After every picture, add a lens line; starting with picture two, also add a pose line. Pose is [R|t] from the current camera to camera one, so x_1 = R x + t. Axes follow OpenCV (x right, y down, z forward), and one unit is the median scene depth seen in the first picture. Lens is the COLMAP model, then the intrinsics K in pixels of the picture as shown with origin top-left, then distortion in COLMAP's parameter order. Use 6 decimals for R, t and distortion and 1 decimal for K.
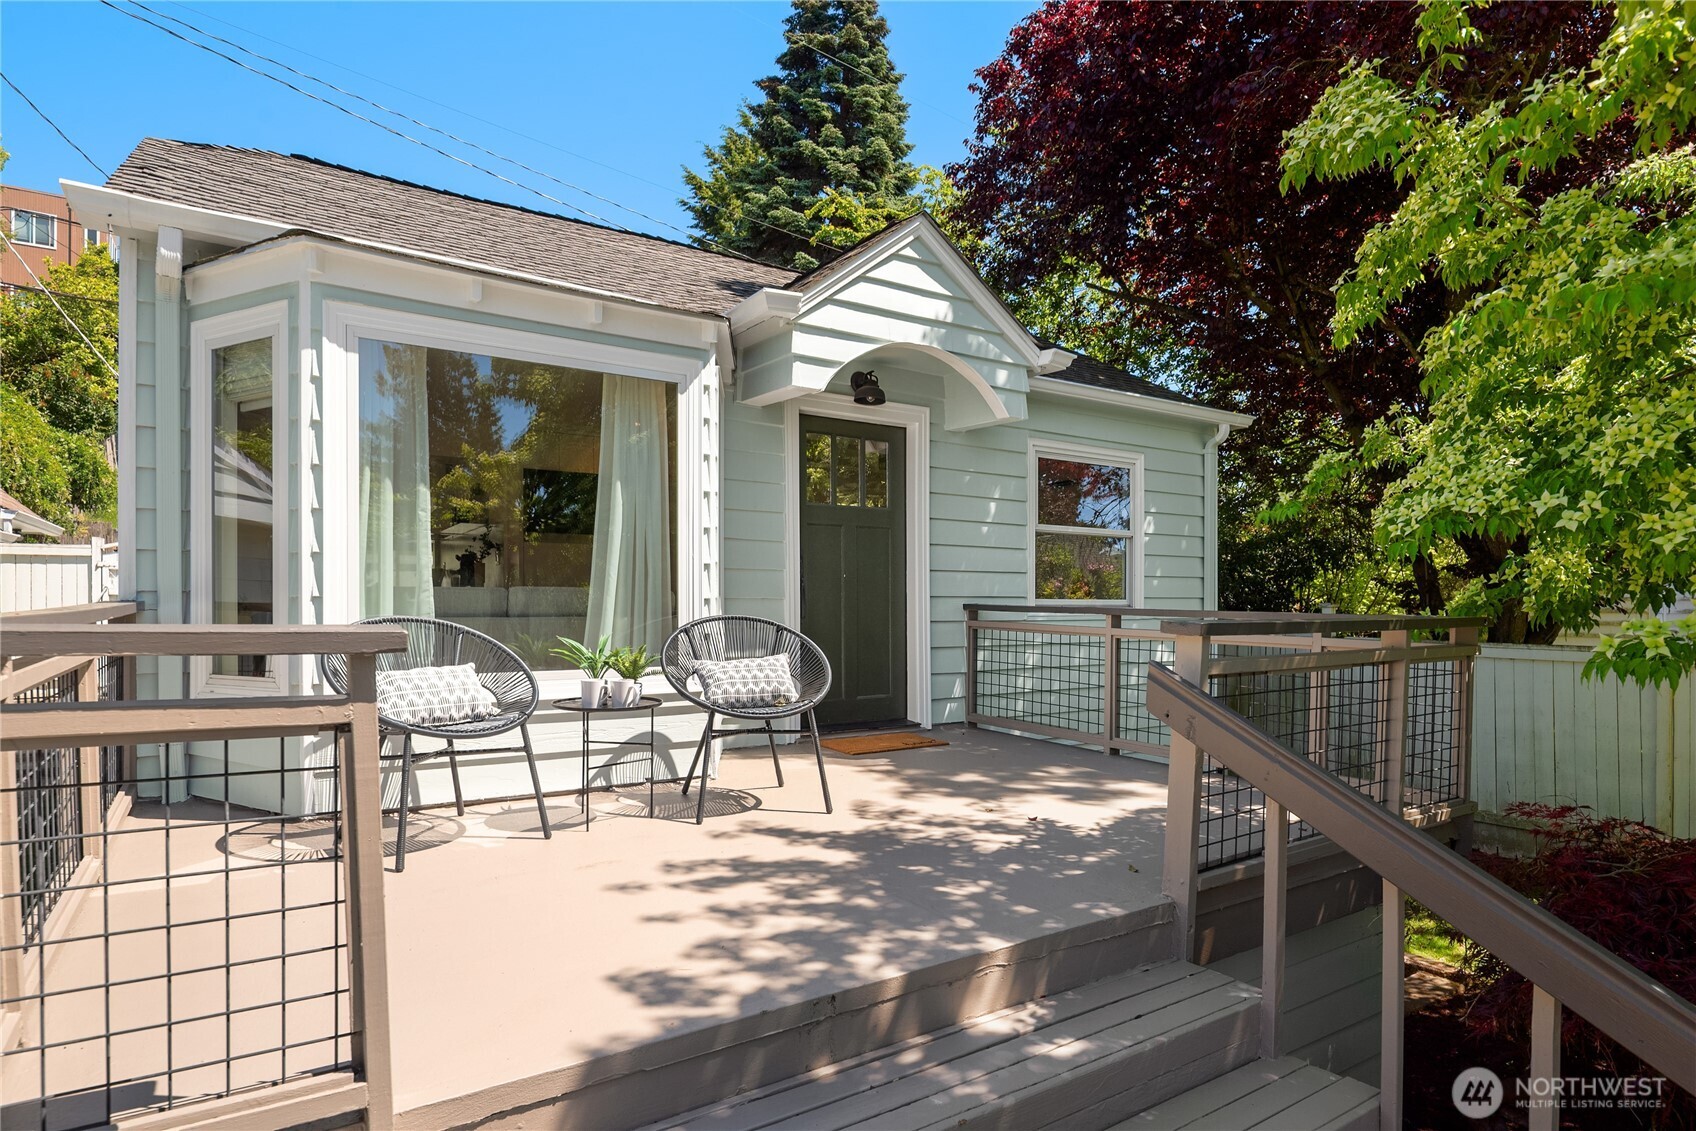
lens RADIAL K [[899.7, 0, 841.3], [0, 899.7, 610.3], [0, 0, 1]] dist [-0.003518, -0.006069]
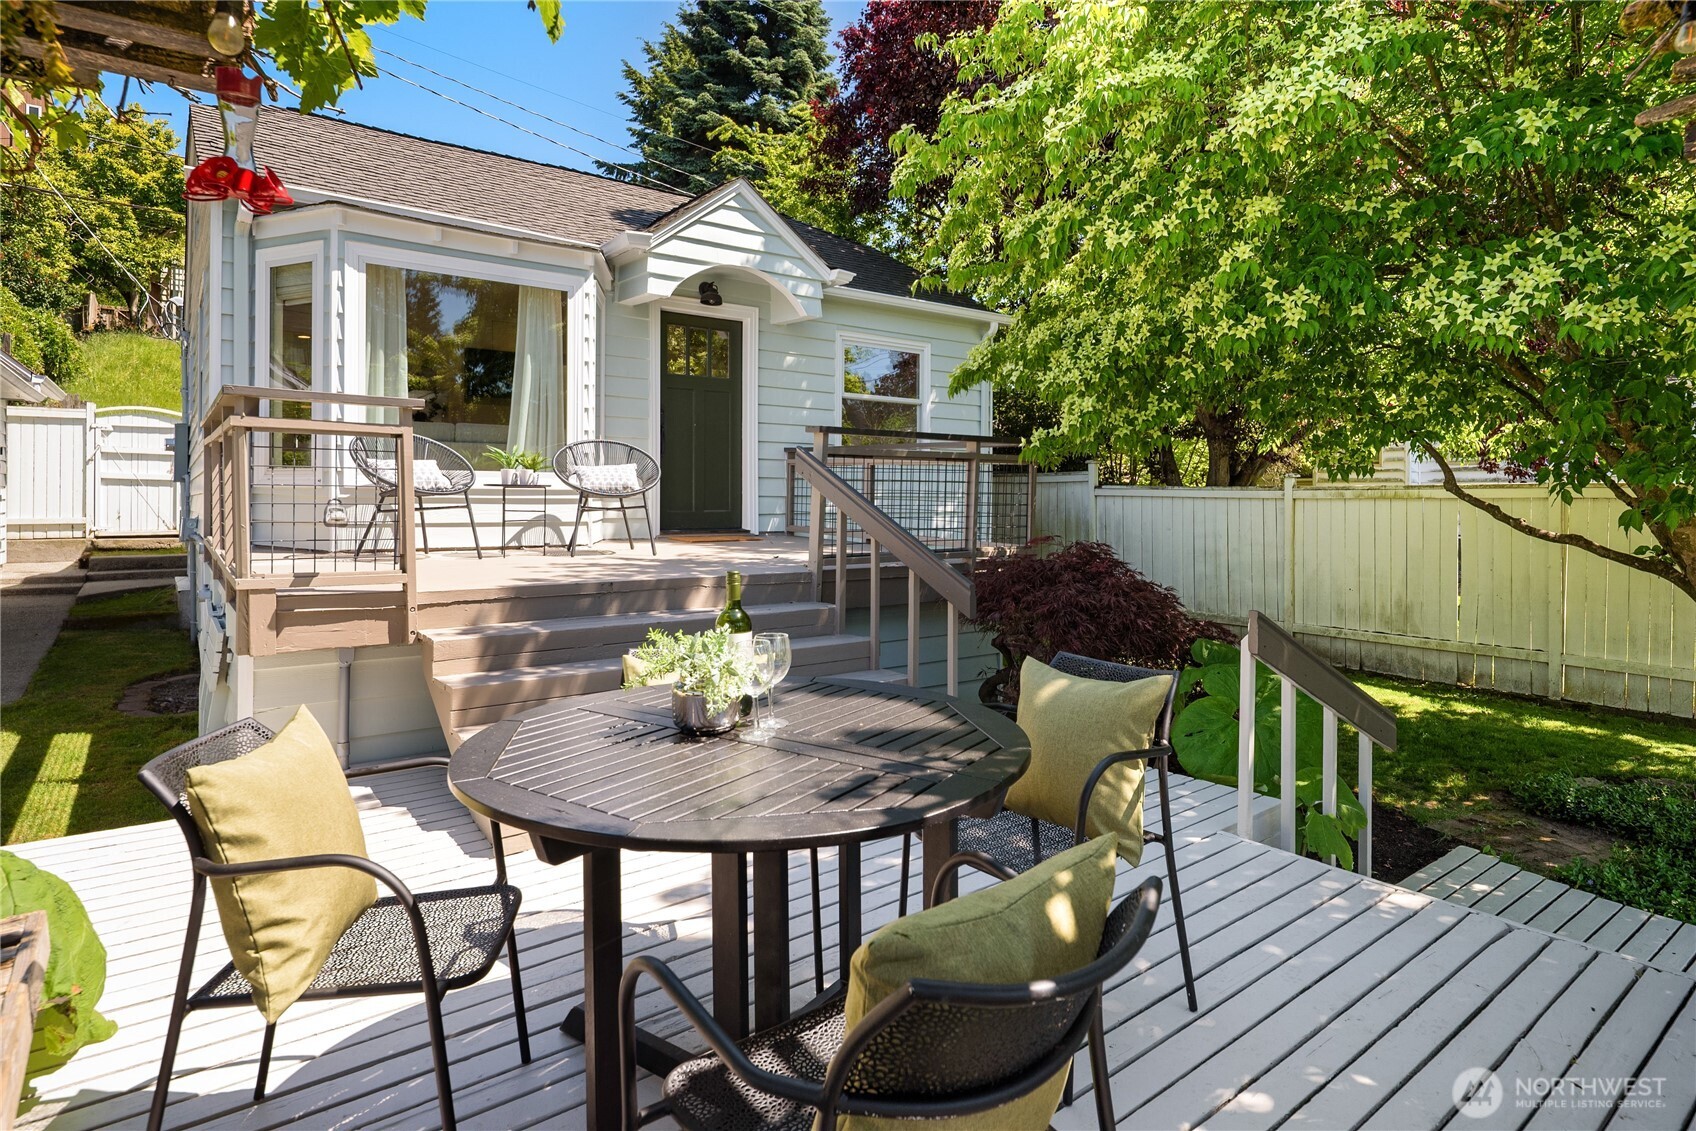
lens RADIAL K [[899.7, 0, 837.6], [0, 899.7, 499.4], [0, 0, 1]] dist [-0.003518, -0.006069]
pose [[0.998372, 0.005263, 0.056787, 0.139569], [-0.005206, 0.999986, -0.001148, 0.075364], [-0.056792, 0.000850, 0.998386, -0.409383]]
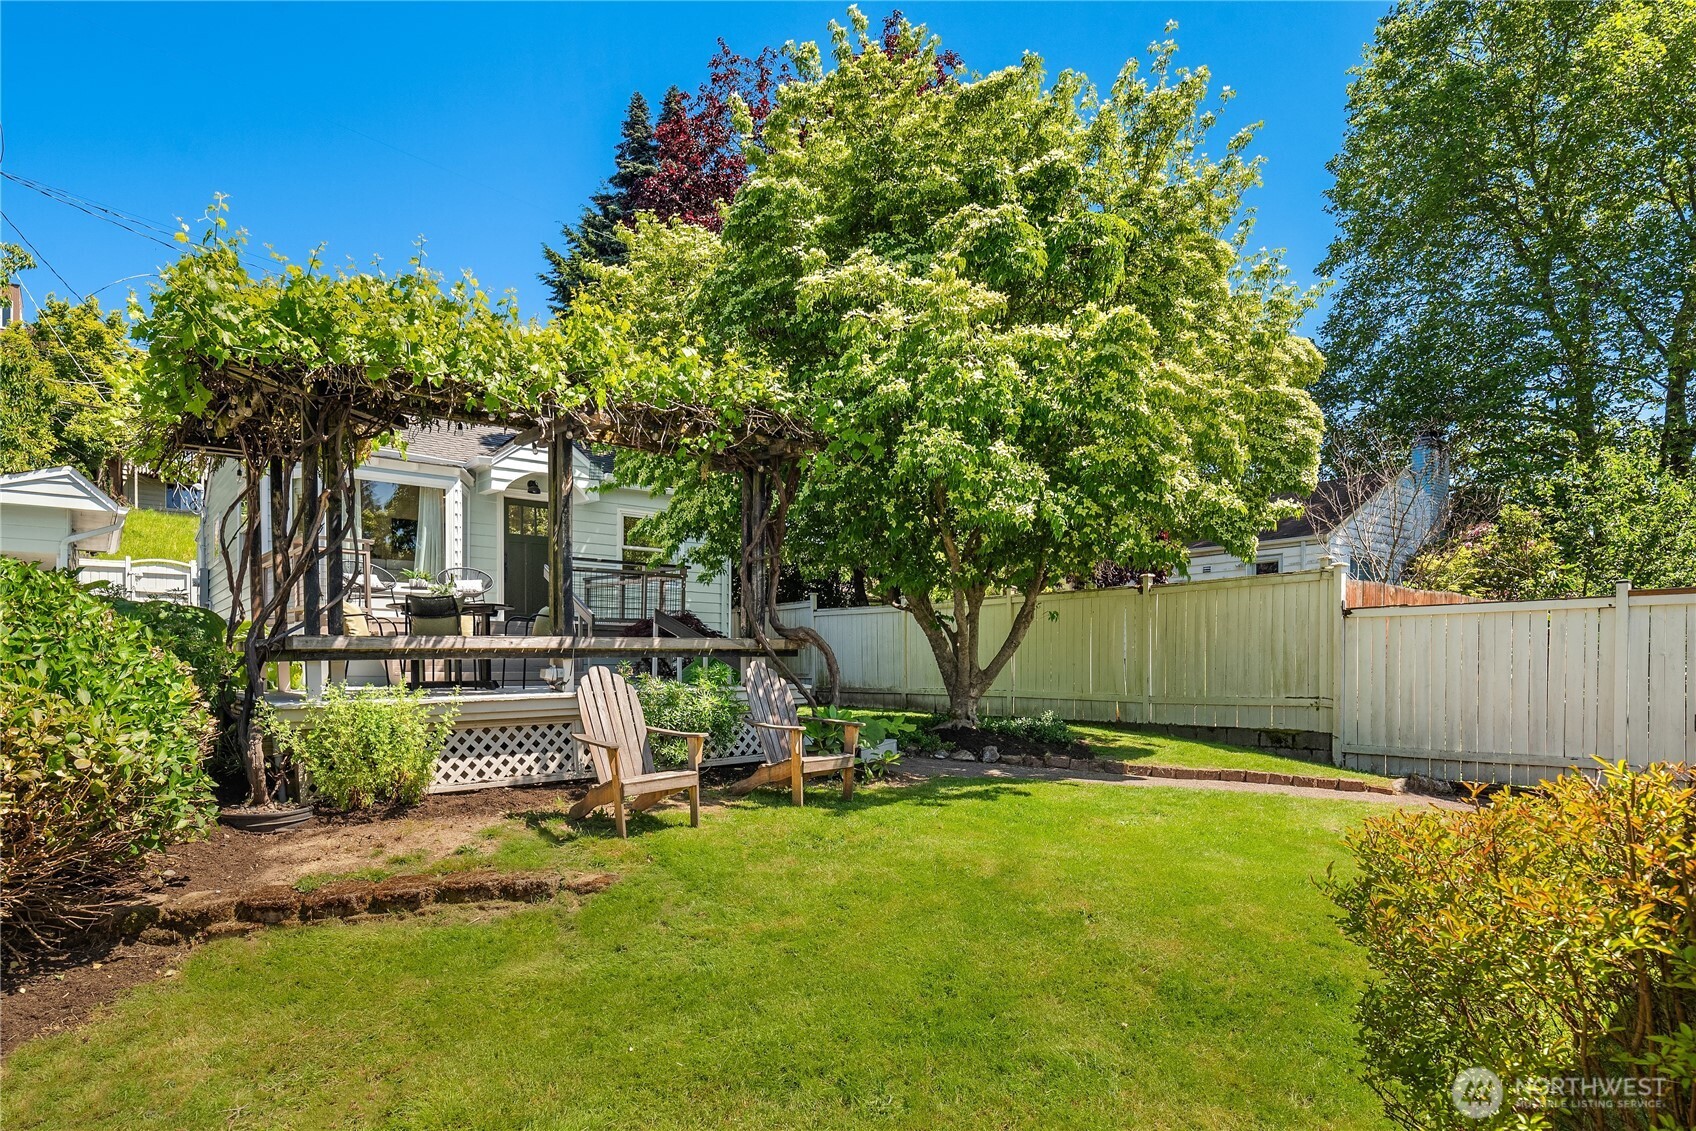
lens RADIAL K [[933.5, 0, 802.1], [0, 933.5, 682.2], [0, 0, 1]] dist [-0.015453, 0.000156]
pose [[0.997110, 0.001806, 0.075956, 0.526577], [-0.002539, 0.999951, 0.009553, 0.243897], [-0.075935, -0.009718, 0.997065, -1.495804]]
